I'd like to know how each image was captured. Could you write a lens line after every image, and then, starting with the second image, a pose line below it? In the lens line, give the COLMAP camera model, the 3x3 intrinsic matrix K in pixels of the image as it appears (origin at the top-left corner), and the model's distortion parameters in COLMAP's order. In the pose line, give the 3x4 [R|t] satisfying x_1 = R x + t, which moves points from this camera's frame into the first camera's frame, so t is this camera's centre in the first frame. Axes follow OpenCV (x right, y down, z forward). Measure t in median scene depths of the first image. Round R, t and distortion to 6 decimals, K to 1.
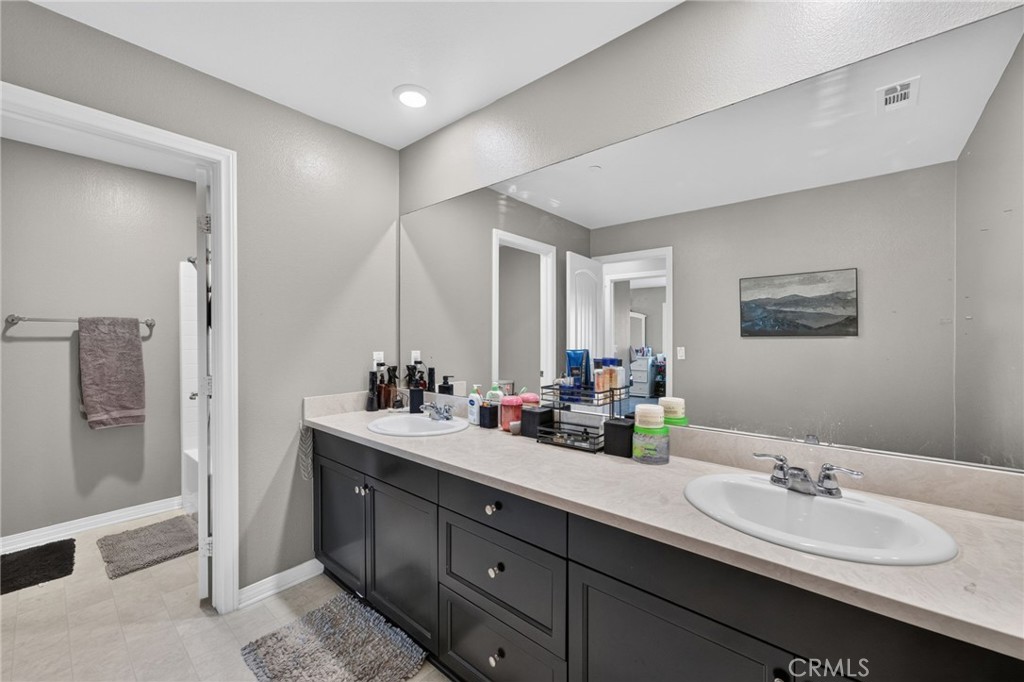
lens RADIAL K [[406.0, 0, 508.9], [0, 406.0, 341.6], [0, 0, 1]] dist [-0.020402, 0.013739]
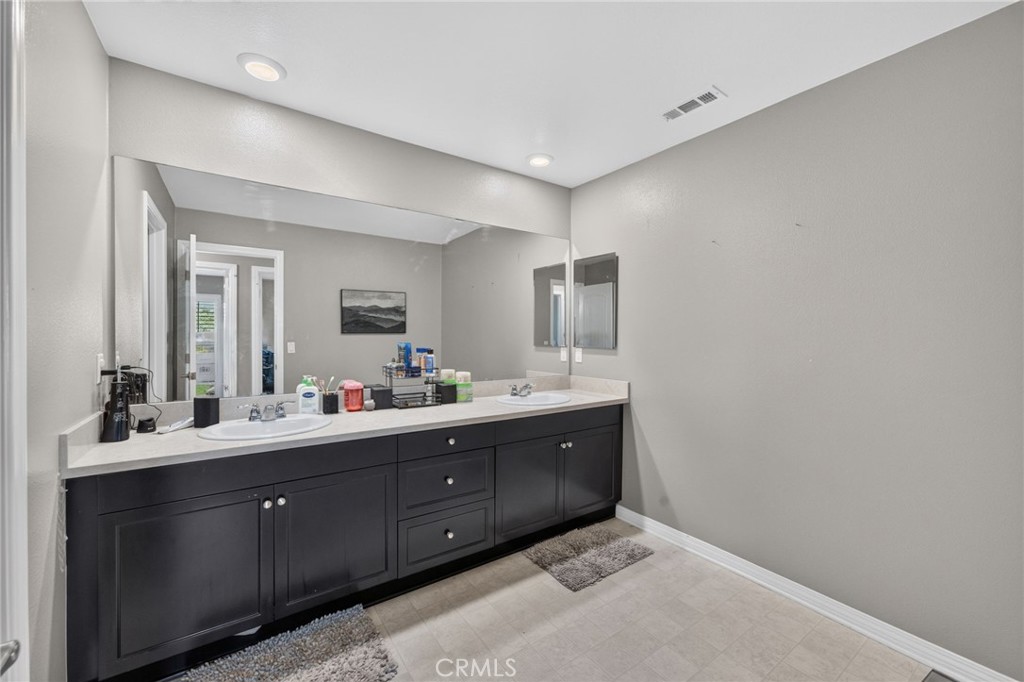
lens RADIAL K [[406.0, 0, 508.9], [0, 406.0, 341.6], [0, 0, 1]] dist [-0.020402, 0.013739]
pose [[0.263135, -0.010935, 0.964697, -0.605354], [0.002387, 0.999940, 0.010684, 0.001817], [-0.964756, -0.000508, 0.263145, 0.143526]]
